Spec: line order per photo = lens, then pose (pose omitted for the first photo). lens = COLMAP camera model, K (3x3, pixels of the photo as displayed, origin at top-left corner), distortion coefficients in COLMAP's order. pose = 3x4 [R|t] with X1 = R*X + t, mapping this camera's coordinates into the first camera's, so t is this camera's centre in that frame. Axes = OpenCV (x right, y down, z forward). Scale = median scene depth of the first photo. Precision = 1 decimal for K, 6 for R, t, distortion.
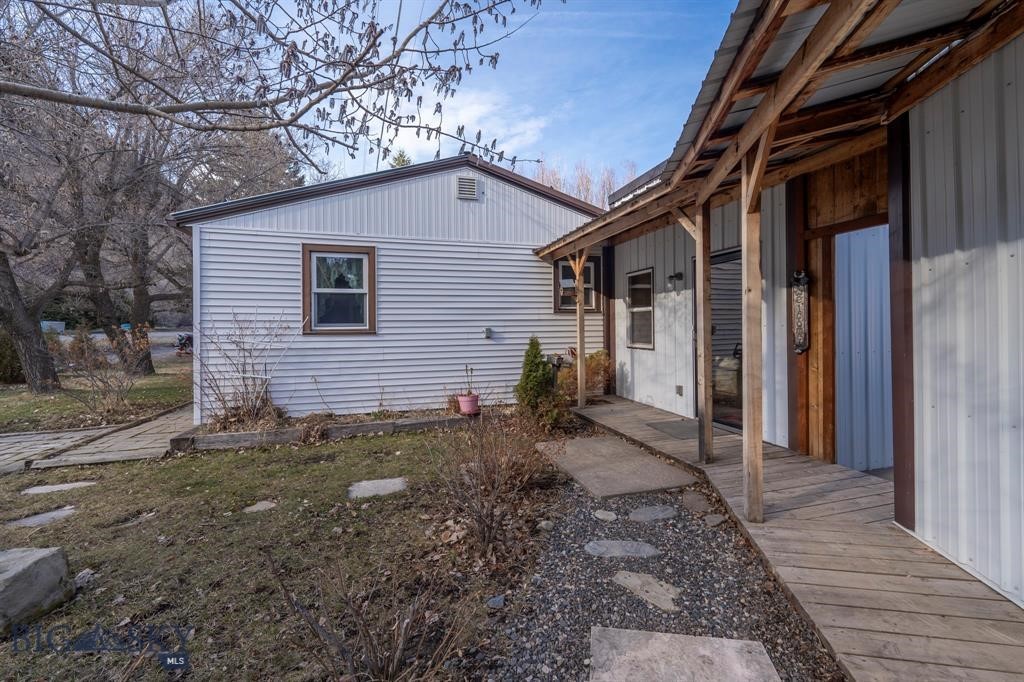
lens RADIAL K [[437.2, 0, 515.5], [0, 437.2, 323.2], [0, 0, 1]] dist [-0.001984, -0.000286]
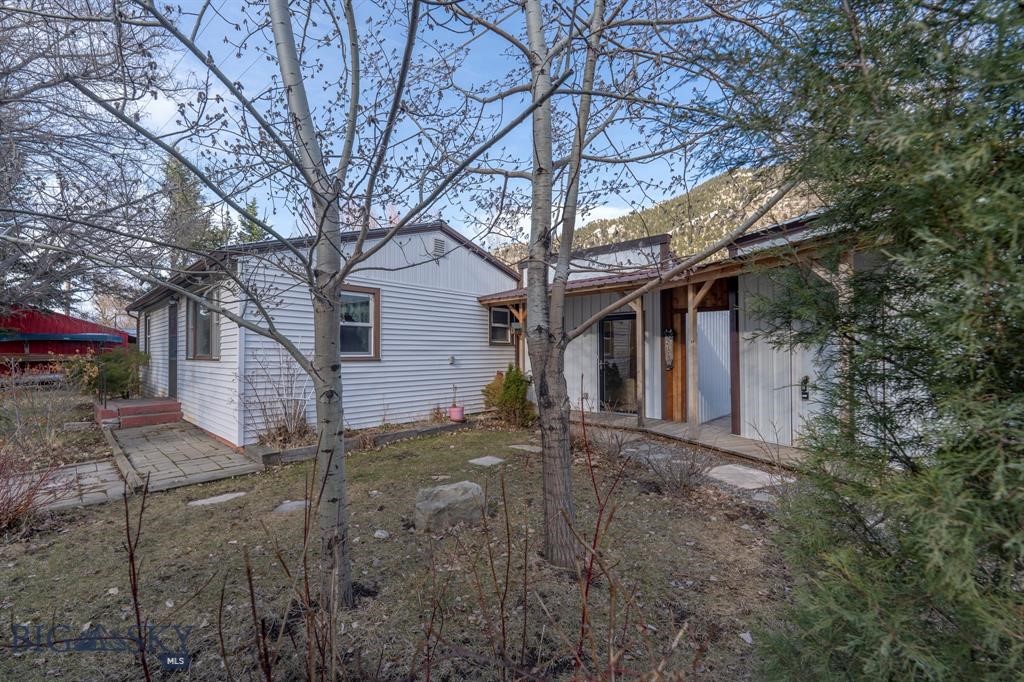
lens RADIAL K [[427.9, 0, 512.0], [0, 427.9, 341.0], [0, 0, 1]] dist [-0.000043, -0.000046]
pose [[0.861033, 0.023974, 0.507983, -0.607222], [-0.010873, 0.999528, -0.028742, -0.000180], [-0.508432, 0.019225, 0.860887, -0.201750]]
